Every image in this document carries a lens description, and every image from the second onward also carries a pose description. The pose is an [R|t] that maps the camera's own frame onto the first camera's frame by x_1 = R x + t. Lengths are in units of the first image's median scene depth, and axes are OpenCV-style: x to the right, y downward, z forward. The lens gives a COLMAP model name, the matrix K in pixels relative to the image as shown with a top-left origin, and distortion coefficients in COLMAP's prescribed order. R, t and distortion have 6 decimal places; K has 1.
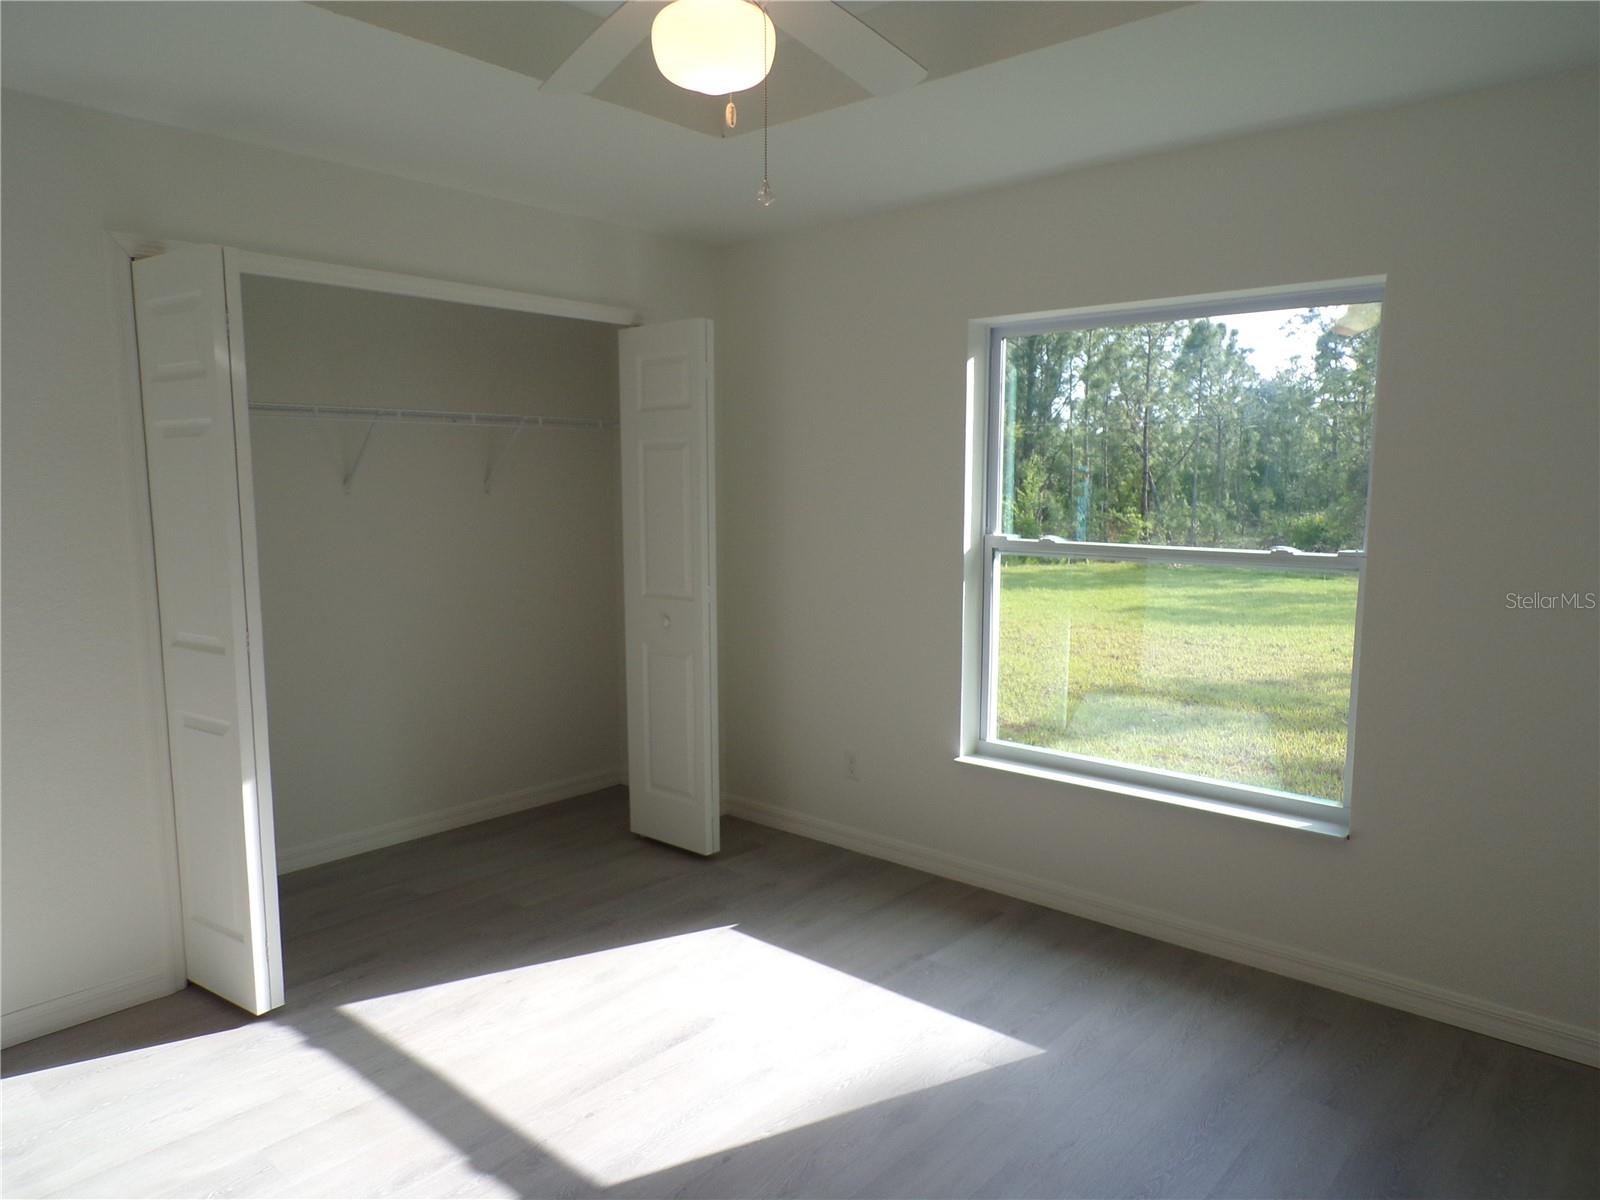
lens RADIAL K [[1096.0, 0, 797.2], [0, 1096.0, 600.2], [0, 0, 1]] dist [0.015795, -0.007888]
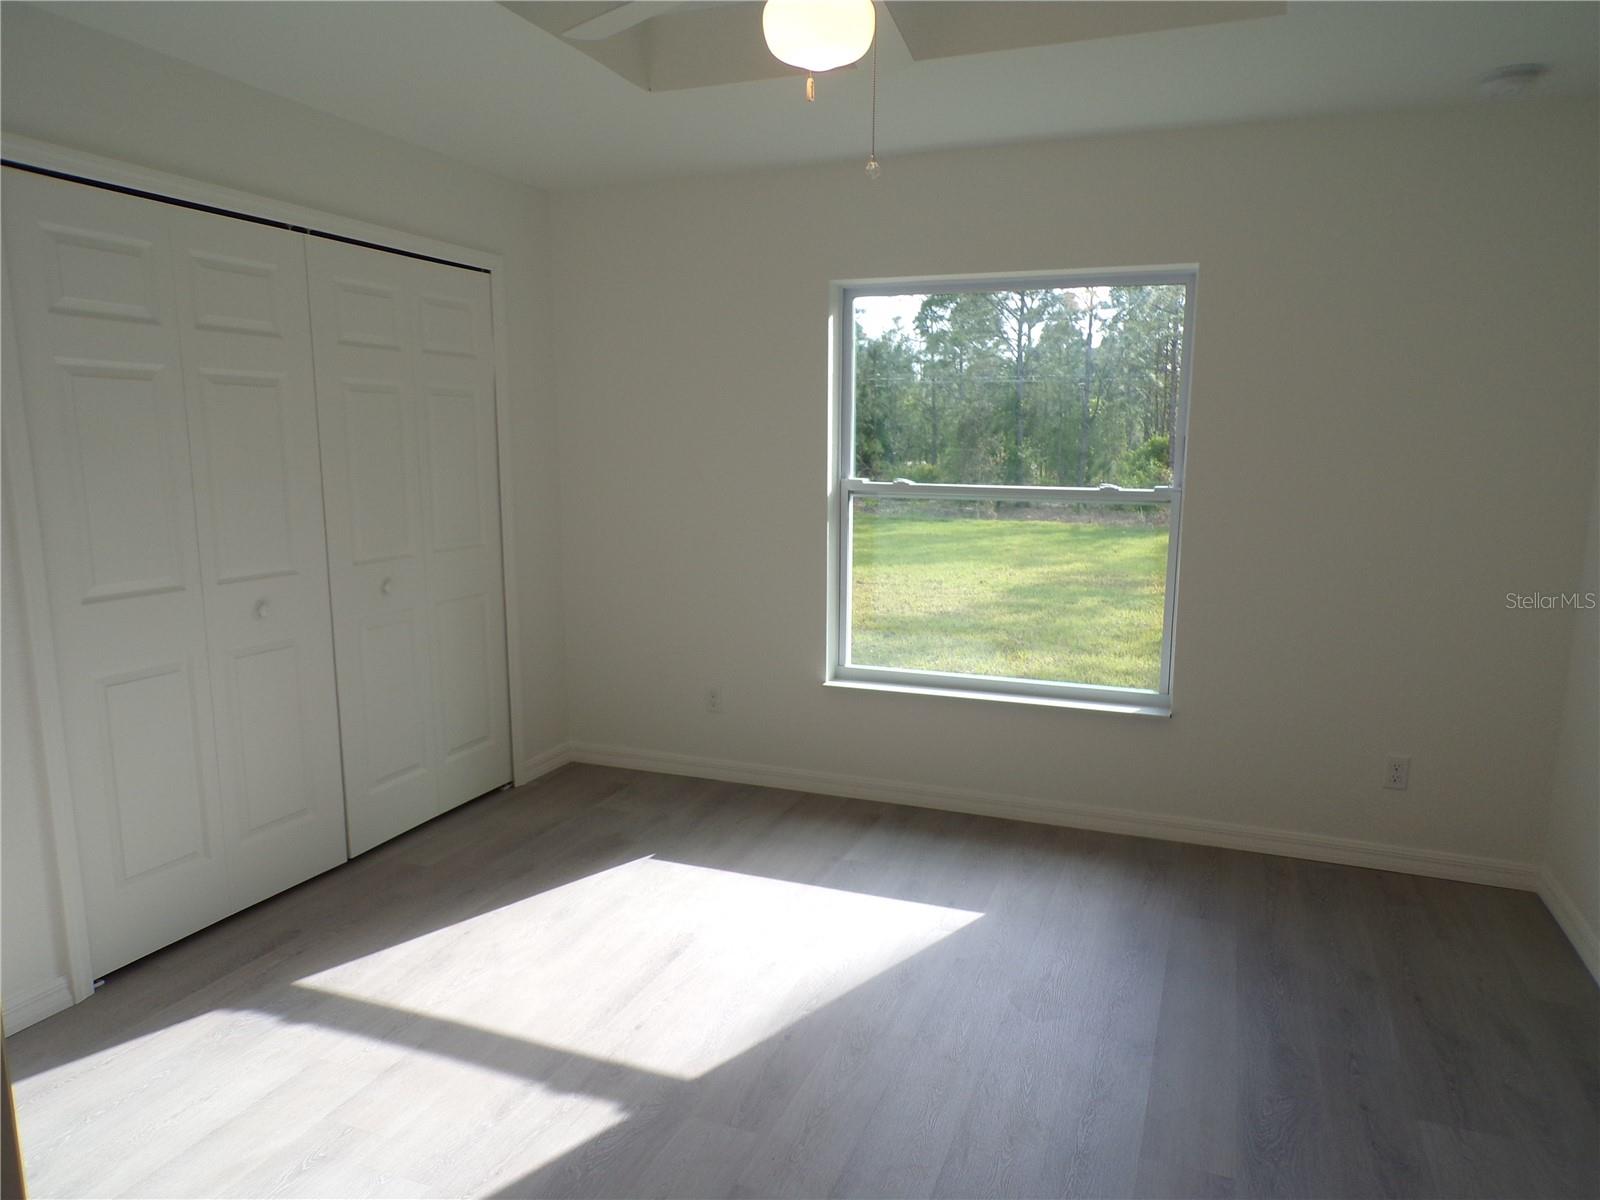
lens RADIAL K [[1096.0, 0, 808.2], [0, 1096.0, 603.6], [0, 0, 1]] dist [0.015795, -0.007888]
pose [[0.941146, -0.049331, 0.334381, -0.240005], [0.033748, 0.998063, 0.052255, 0.006511], [-0.336311, -0.037895, 0.940988, -0.024638]]
